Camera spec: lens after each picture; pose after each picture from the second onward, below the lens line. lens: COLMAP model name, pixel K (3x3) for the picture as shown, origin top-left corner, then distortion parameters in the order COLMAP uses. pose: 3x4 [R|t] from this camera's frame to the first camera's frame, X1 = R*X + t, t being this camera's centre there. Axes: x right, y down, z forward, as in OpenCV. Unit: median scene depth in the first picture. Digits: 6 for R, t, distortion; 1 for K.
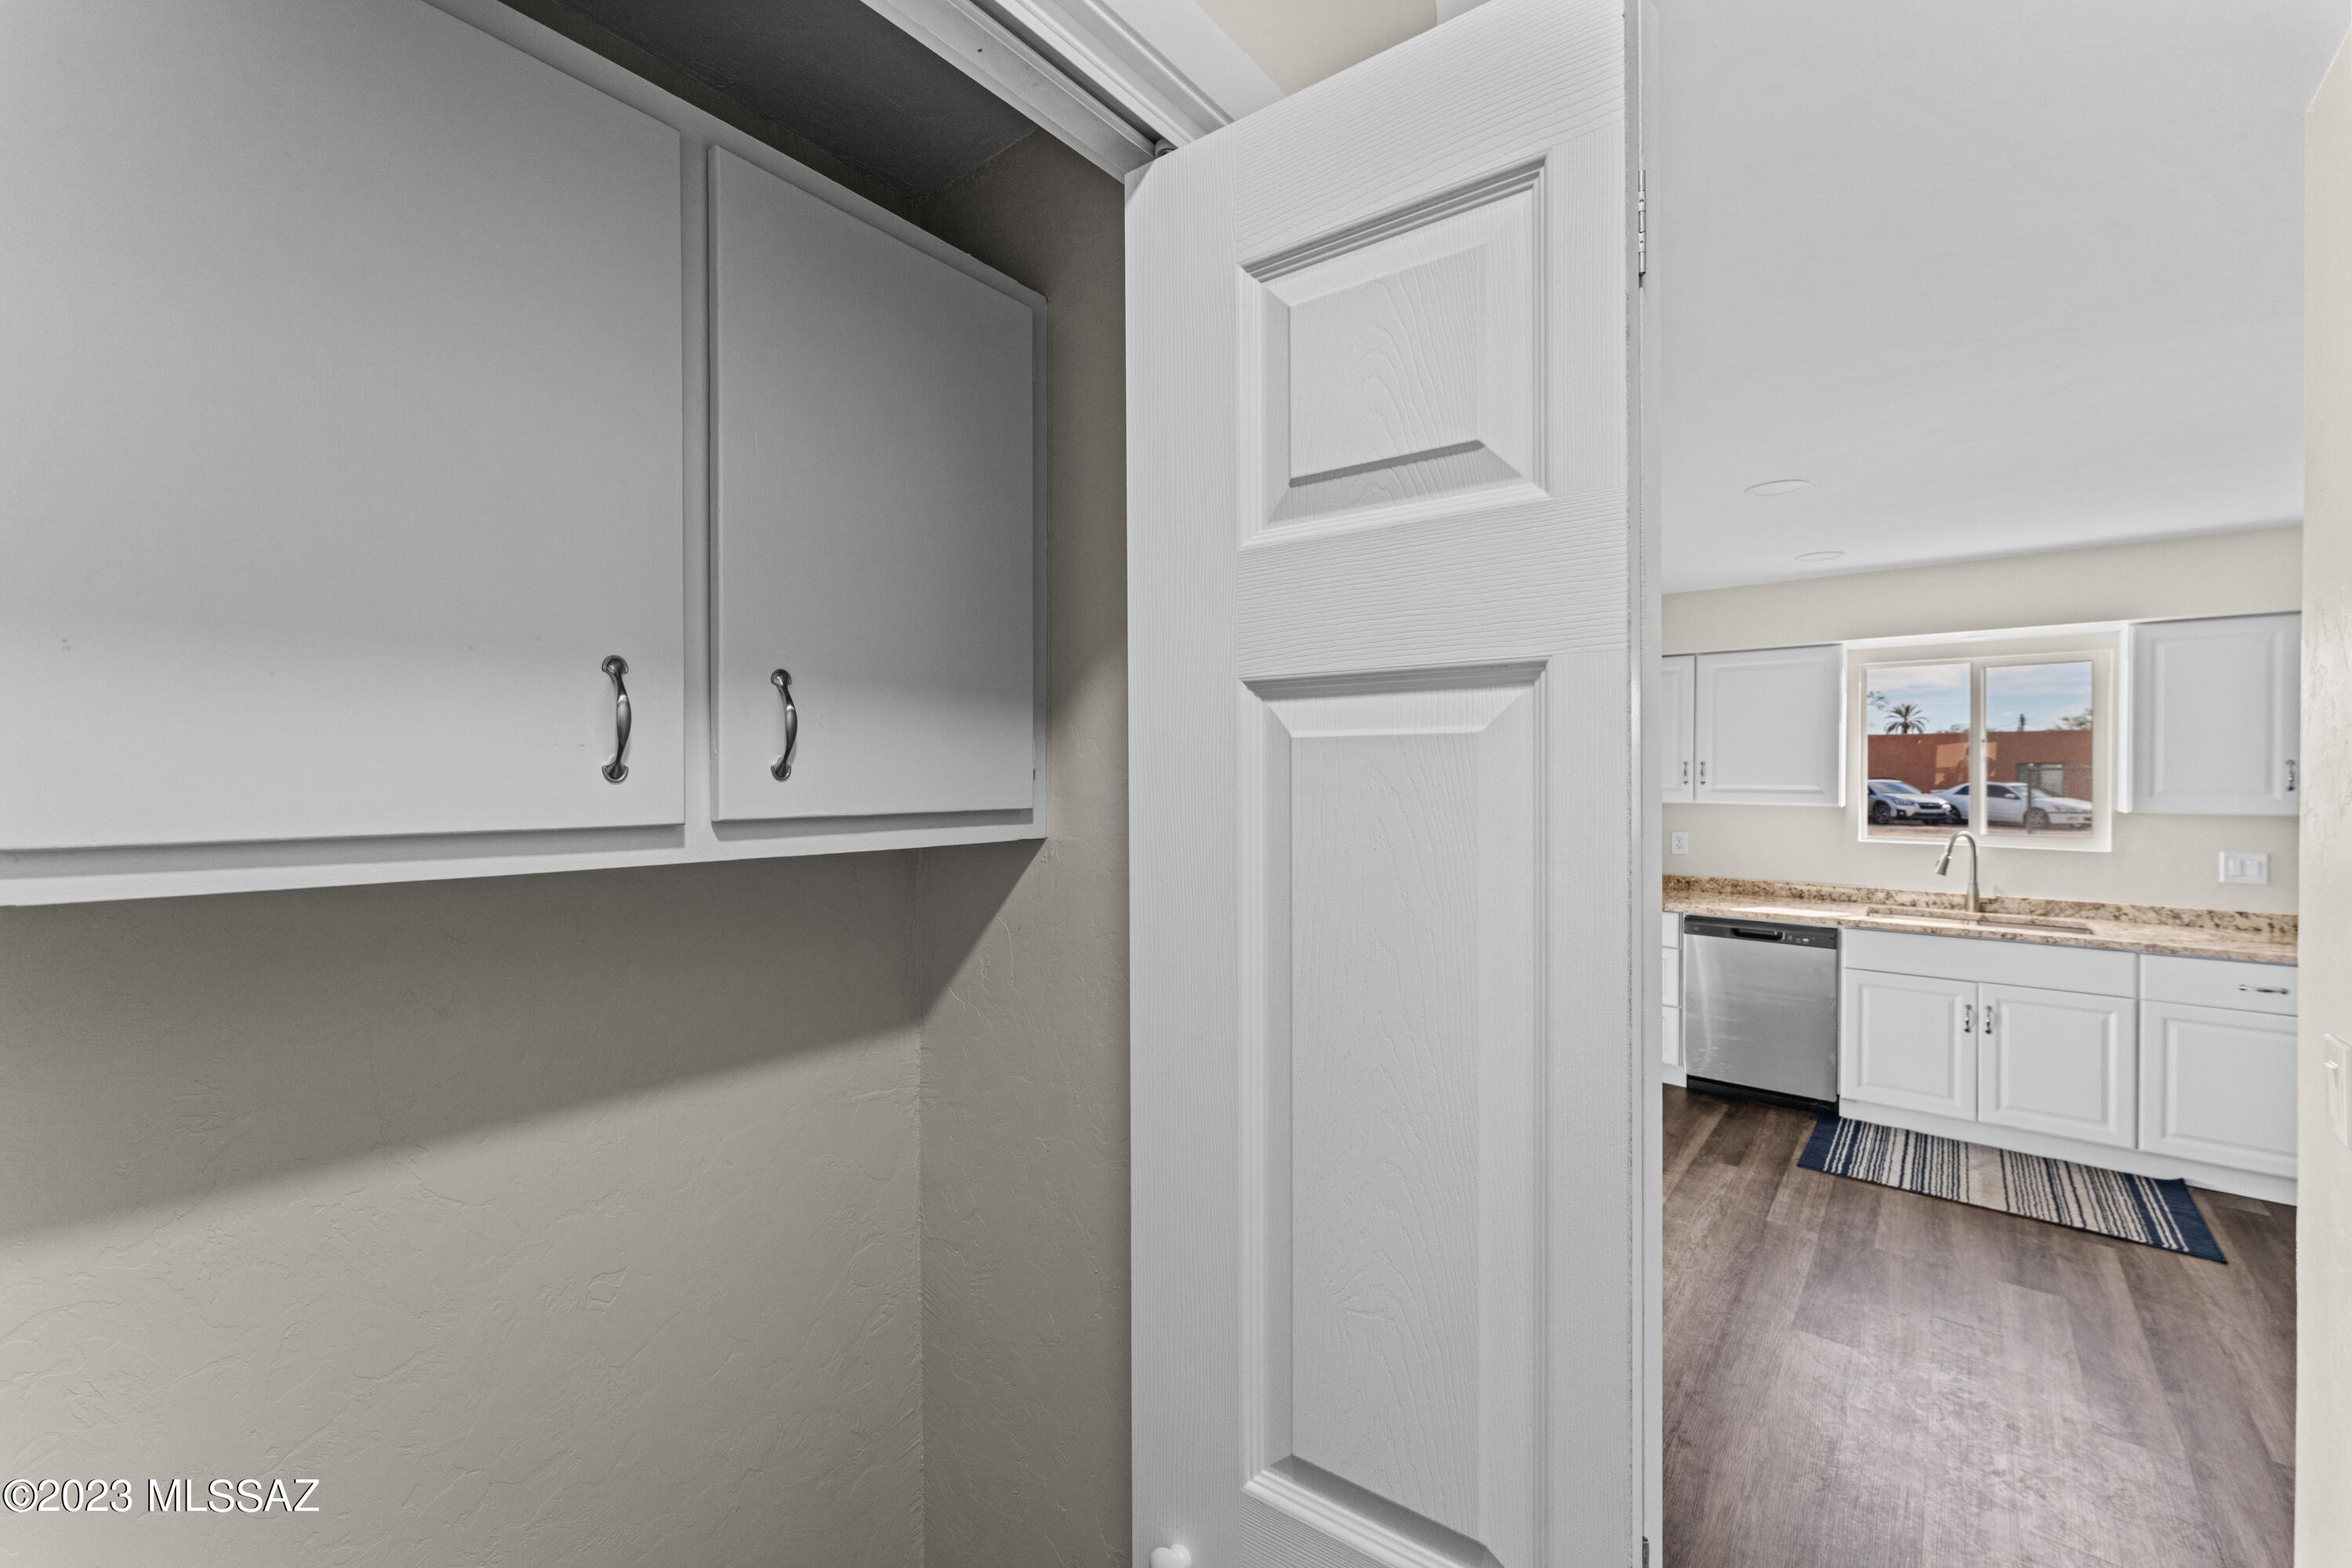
lens RADIAL K [[951.7, 0, 1176.0], [0, 951.7, 784.0], [0, 0, 1]] dist [0.002444, 0.000460]
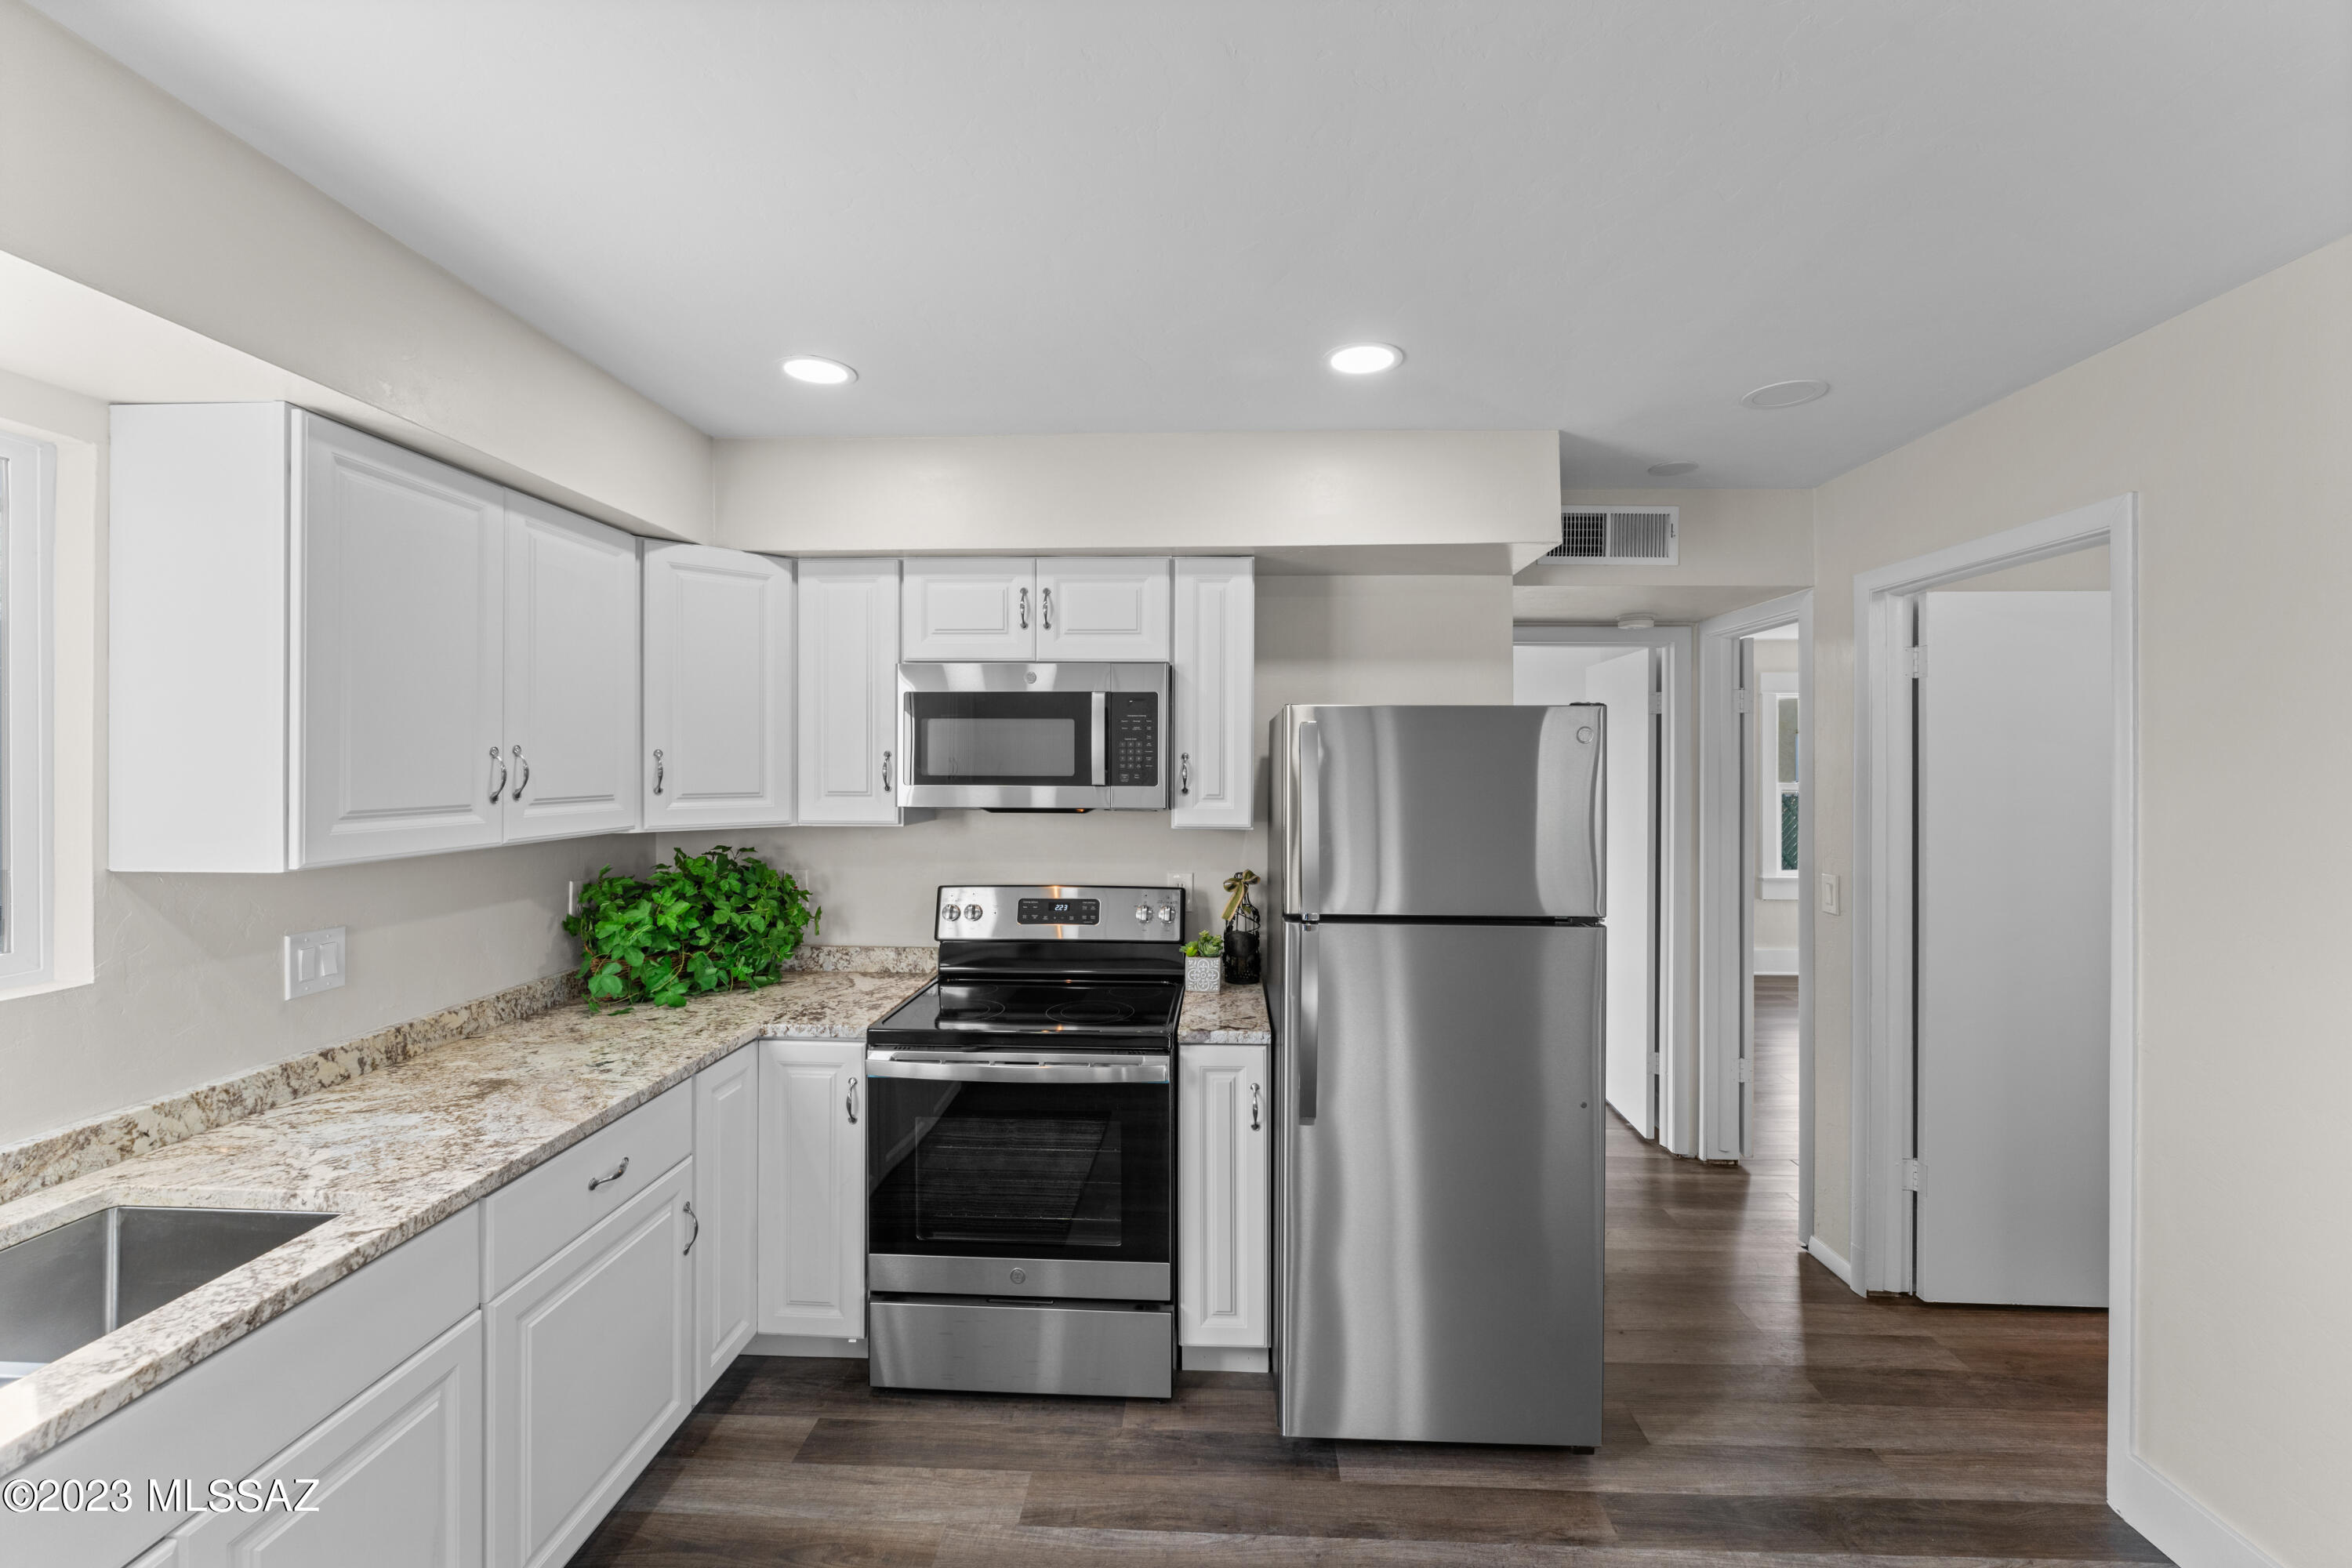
lens RADIAL K [[967.7, 0, 1176.0], [0, 967.7, 784.0], [0, 0, 1]] dist [-0.003095, 0.000564]
pose [[-0.583313, -0.017656, 0.812055, 0.416755], [0.008916, 0.999564, 0.028137, -0.013626], [-0.812198, 0.023653, -0.582902, 0.855416]]
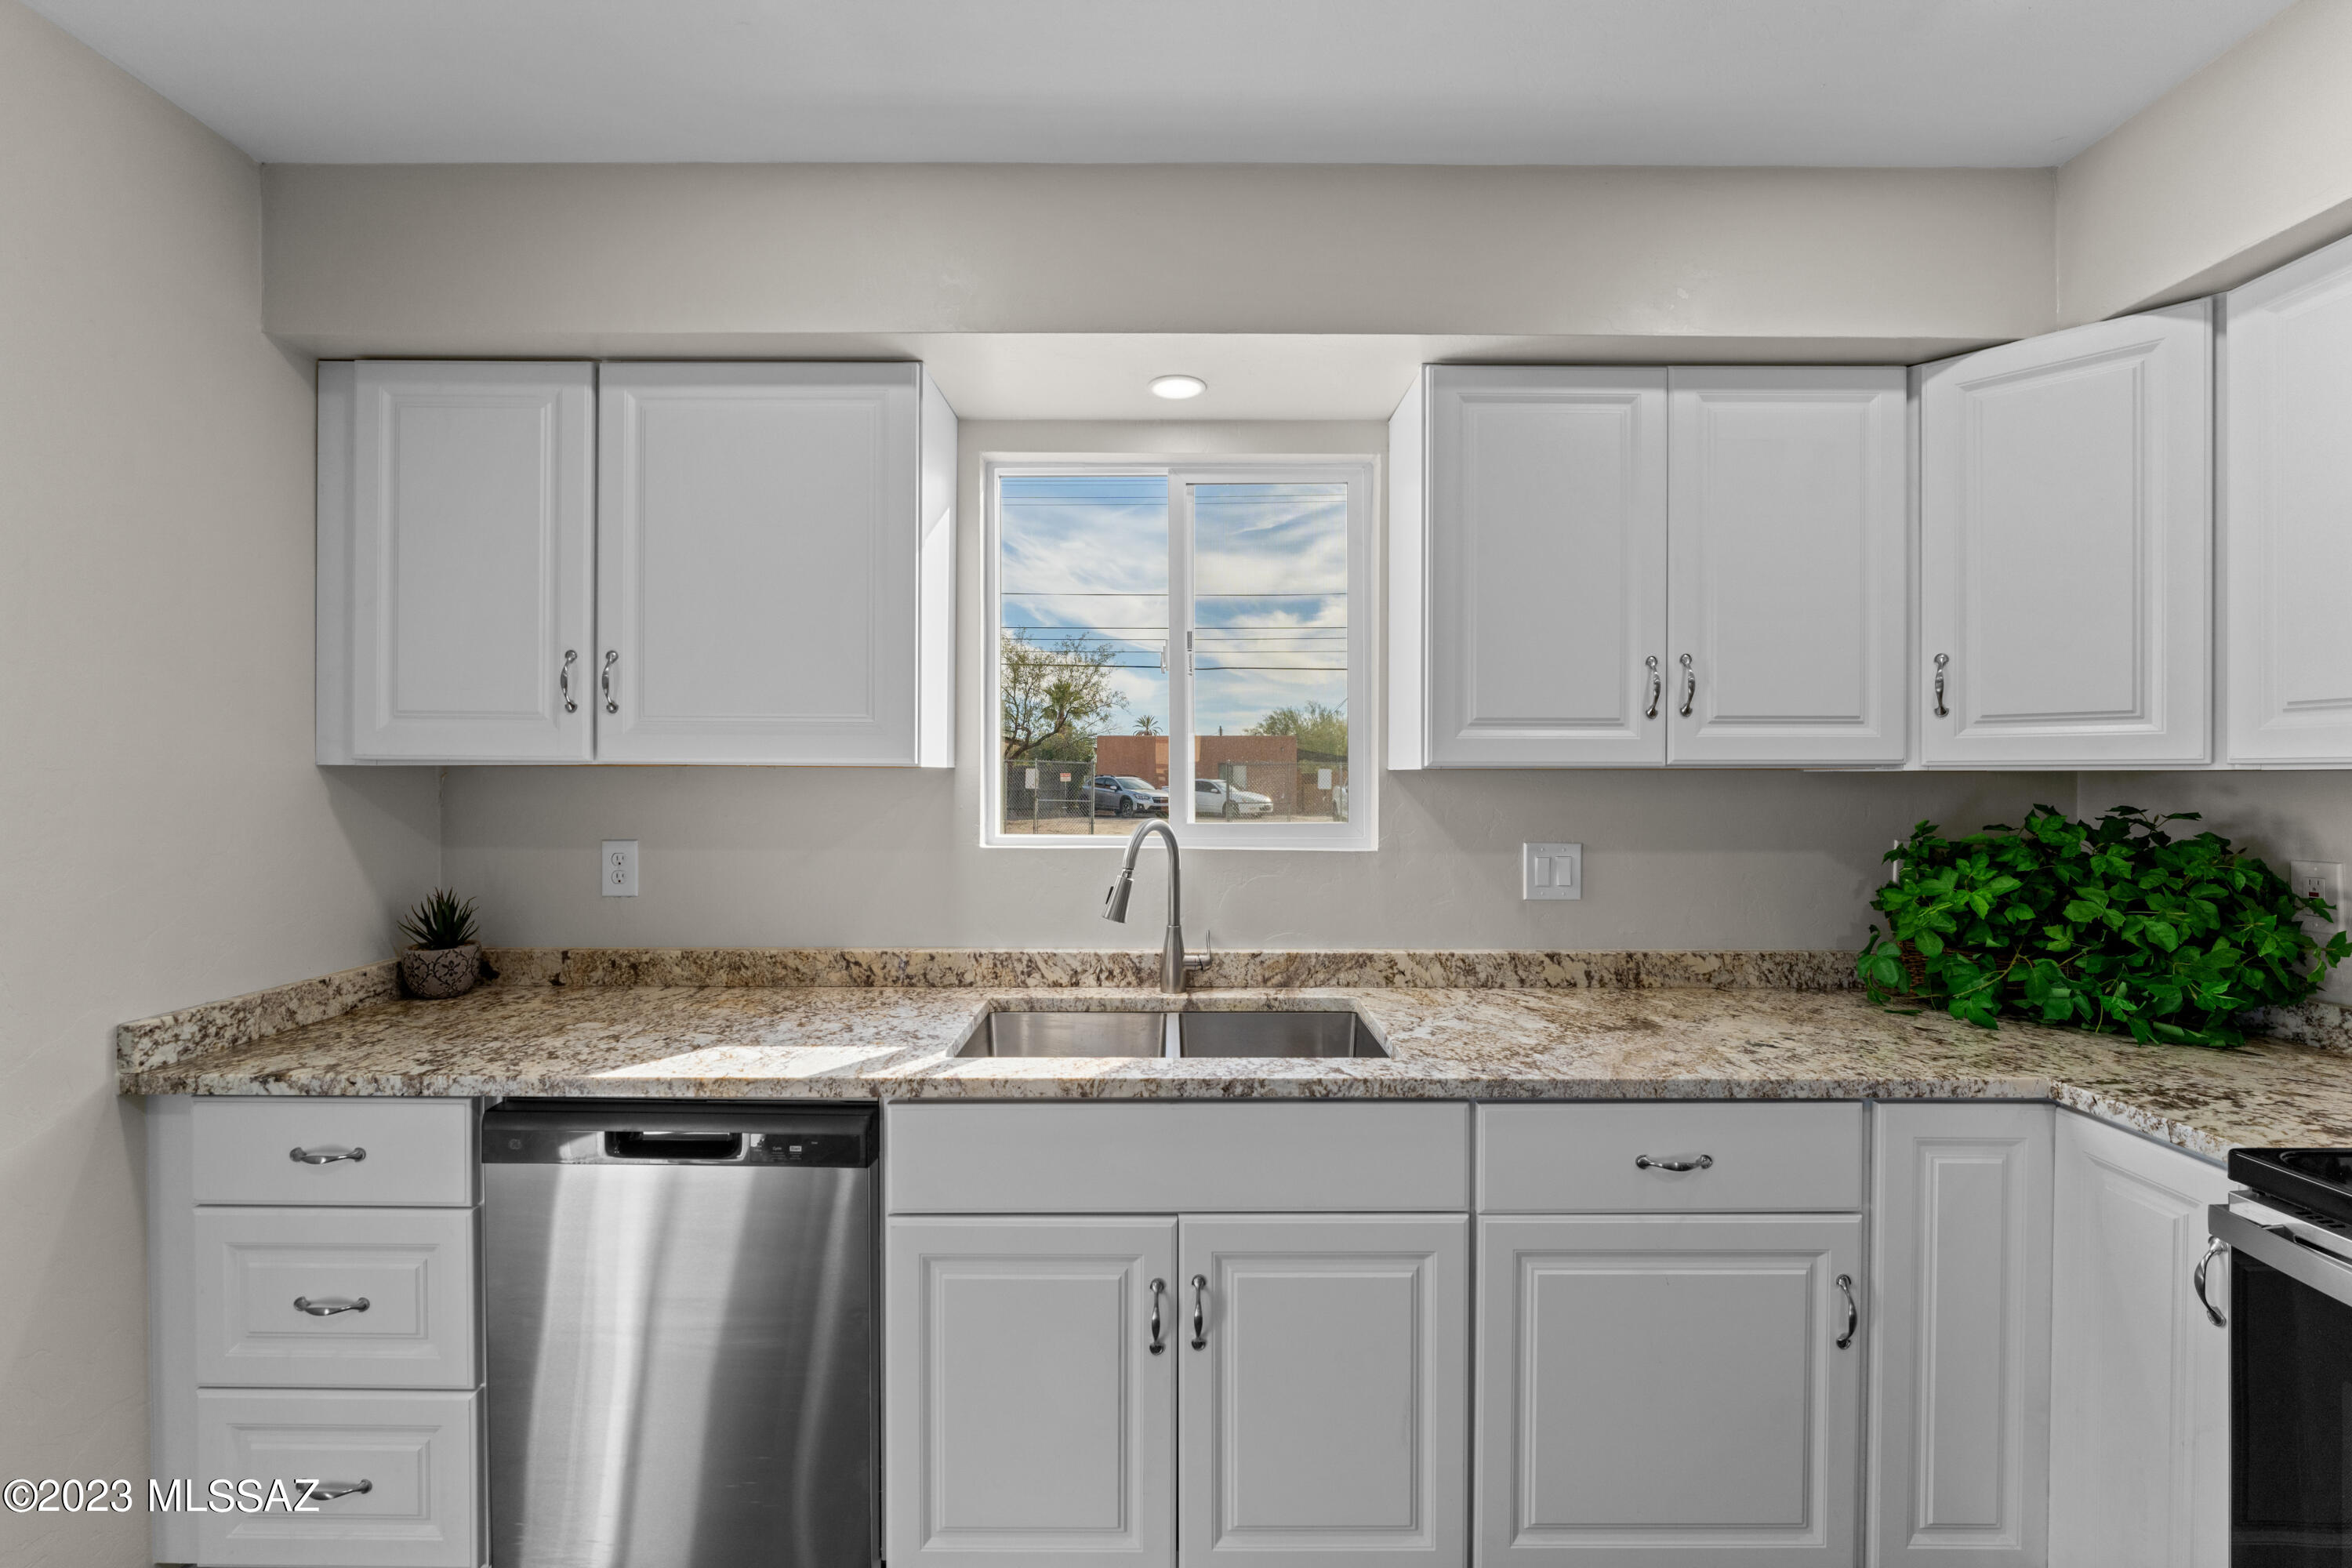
lens RADIAL K [[967.7, 0, 1176.0], [0, 967.7, 784.0], [0, 0, 1]] dist [-0.003095, 0.000564]
pose [[0.777224, -0.004572, 0.629208, 0.556670], [0.006527, 0.999978, -0.000796, 0.033891], [-0.629190, 0.004725, 0.777237, 0.650863]]
